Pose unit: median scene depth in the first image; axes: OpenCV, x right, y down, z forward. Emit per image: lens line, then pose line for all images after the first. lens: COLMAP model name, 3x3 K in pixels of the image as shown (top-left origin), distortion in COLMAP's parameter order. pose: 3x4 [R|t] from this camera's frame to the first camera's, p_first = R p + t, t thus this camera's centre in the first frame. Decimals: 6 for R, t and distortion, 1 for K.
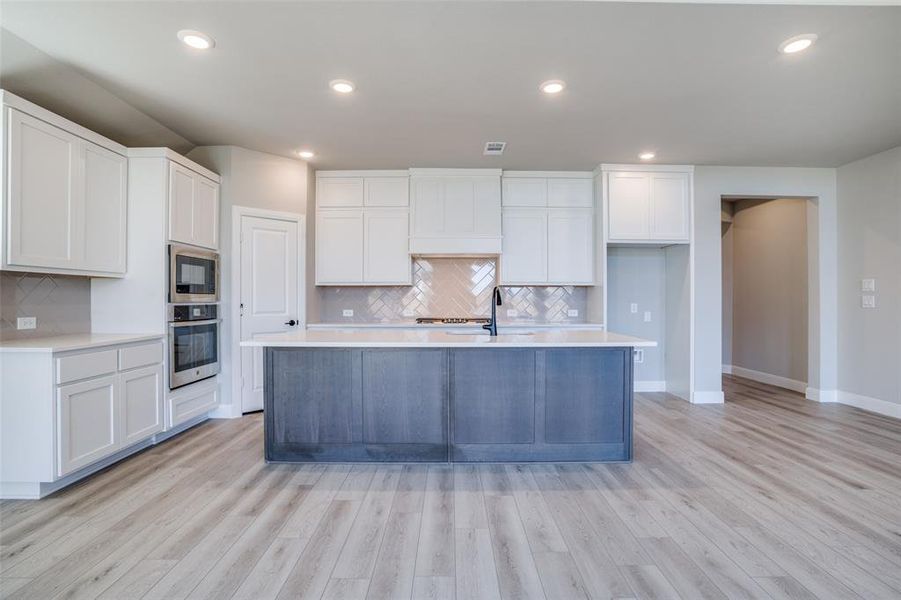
lens RADIAL K [[441.8, 0, 451.3], [0, 441.8, 289.4], [0, 0, 1]] dist [-0.072796, 0.029826]
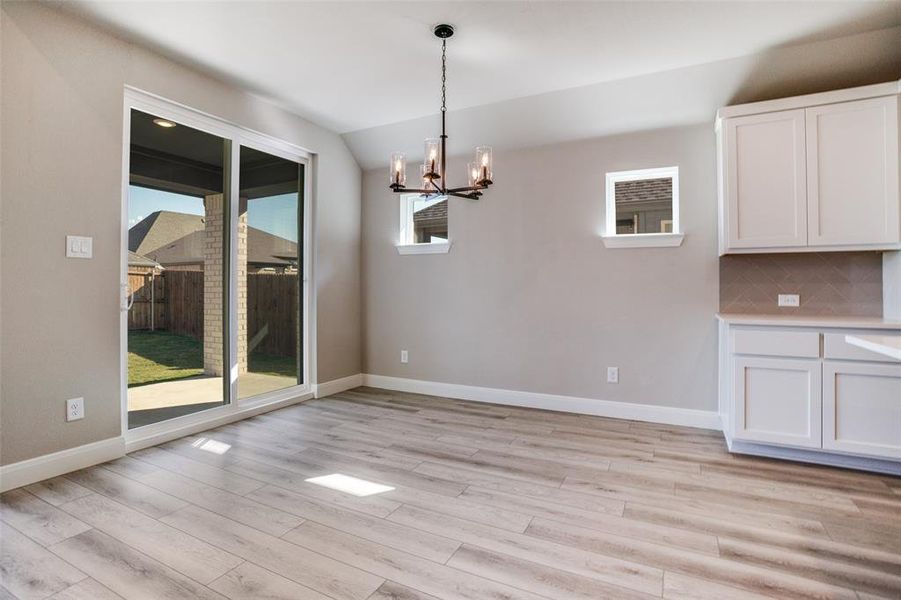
lens RADIAL K [[441.8, 0, 451.3], [0, 441.8, 289.4], [0, 0, 1]] dist [-0.072796, 0.029826]
pose [[-0.458388, 0.002136, -0.888750, 0.284963], [0.018132, 0.999811, -0.006949, 0.036613], [0.888567, -0.019300, -0.458340, 0.621424]]
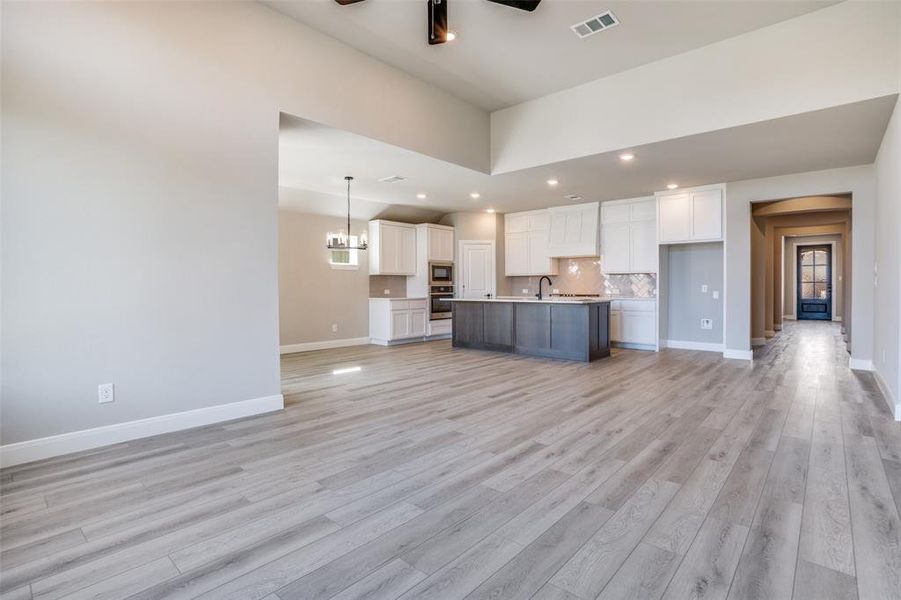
lens RADIAL K [[441.8, 0, 451.3], [0, 441.8, 289.4], [0, 0, 1]] dist [-0.072796, 0.029826]
pose [[0.743678, 0.001415, -0.668537, 1.162243], [0.018378, 0.999577, 0.022560, 0.001393], [0.668285, -0.029063, 0.743337, -0.827001]]
